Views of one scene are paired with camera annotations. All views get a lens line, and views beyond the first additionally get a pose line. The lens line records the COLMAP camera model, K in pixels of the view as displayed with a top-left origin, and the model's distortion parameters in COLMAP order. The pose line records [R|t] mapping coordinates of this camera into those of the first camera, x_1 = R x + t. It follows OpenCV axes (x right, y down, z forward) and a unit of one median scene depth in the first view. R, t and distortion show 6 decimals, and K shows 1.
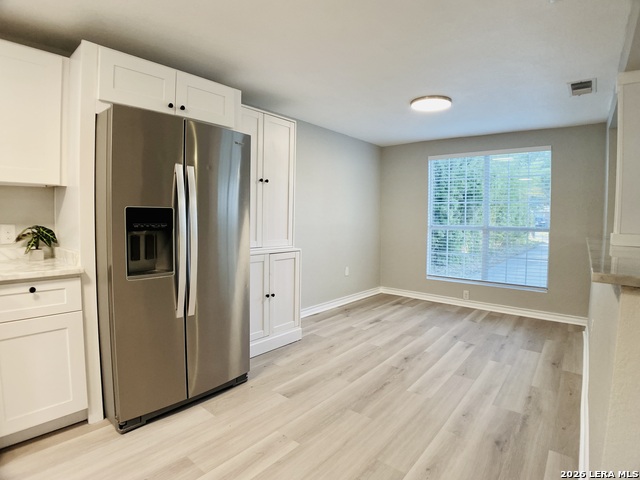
lens RADIAL K [[344.1, 0, 316.1], [0, 344.1, 235.9], [0, 0, 1]] dist [-0.089672, 0.016120]
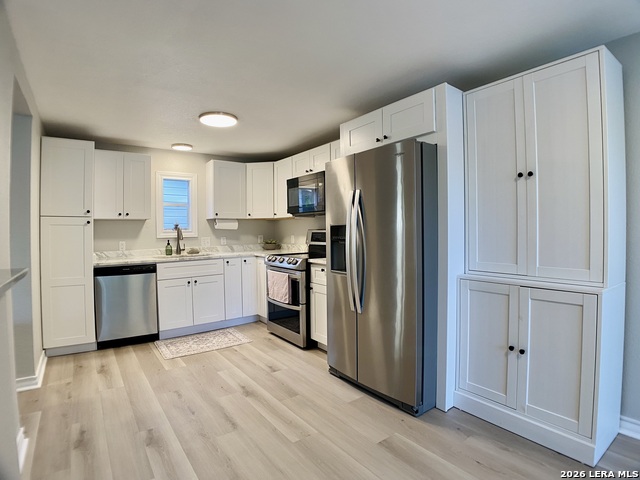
lens RADIAL K [[344.1, 0, 316.1], [0, 344.1, 235.9], [0, 0, 1]] dist [-0.089672, 0.016120]
pose [[-0.254096, 0.004043, -0.967171, 0.891529], [-0.046347, 0.998792, 0.016352, -0.055886], [0.966068, 0.048980, -0.253601, 1.209160]]
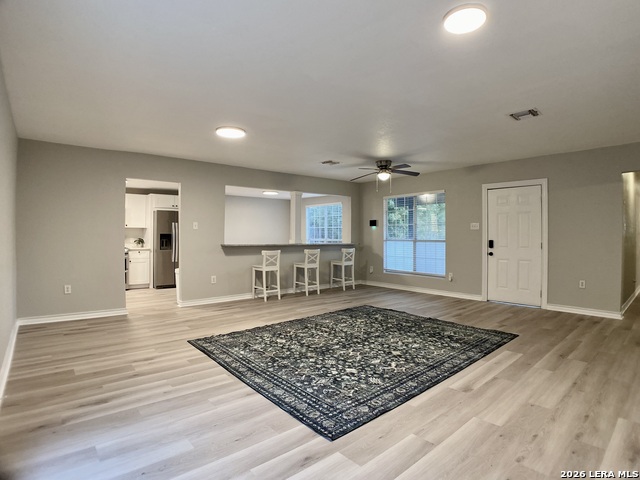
lens RADIAL K [[331.3, 0, 325.8], [0, 331.3, 231.0], [0, 0, 1]] dist [-0.079278, 0.013420]
pose [[0.989689, -0.010184, -0.142871, 1.943018], [0.001986, 0.998349, -0.057409, 0.111791], [0.143219, 0.056534, 0.988075, -2.561472]]
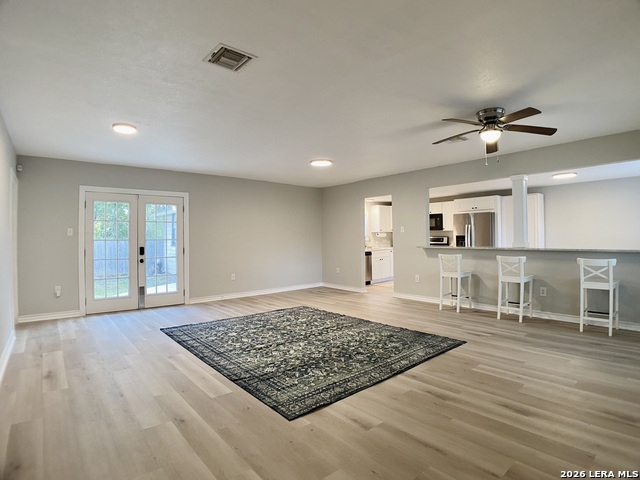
lens RADIAL K [[344.1, 0, 316.1], [0, 344.1, 235.9], [0, 0, 1]] dist [-0.089672, 0.016120]
pose [[-0.171773, -0.014565, -0.985029, 3.965765], [-0.039342, 0.999194, -0.007914, 0.030641], [0.984351, 0.037393, -0.172208, -0.090371]]
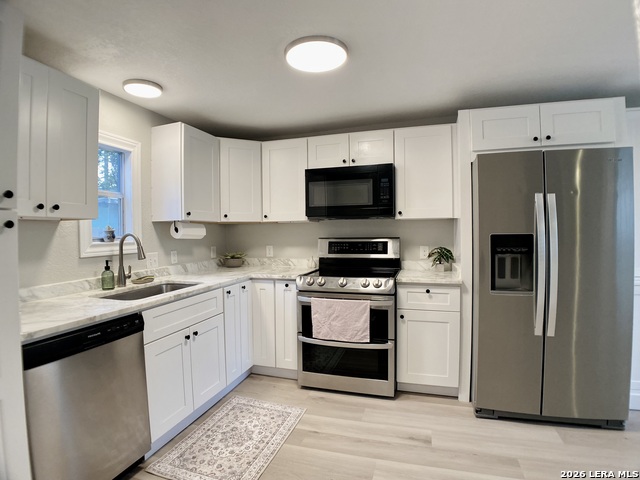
lens RADIAL K [[344.1, 0, 316.1], [0, 344.1, 235.9], [0, 0, 1]] dist [-0.089672, 0.016120]
pose [[0.376932, -0.011461, -0.926170, 0.310286], [-0.032253, 0.999155, -0.025491, -0.025427], [0.925679, 0.039480, 0.376243, -0.058883]]
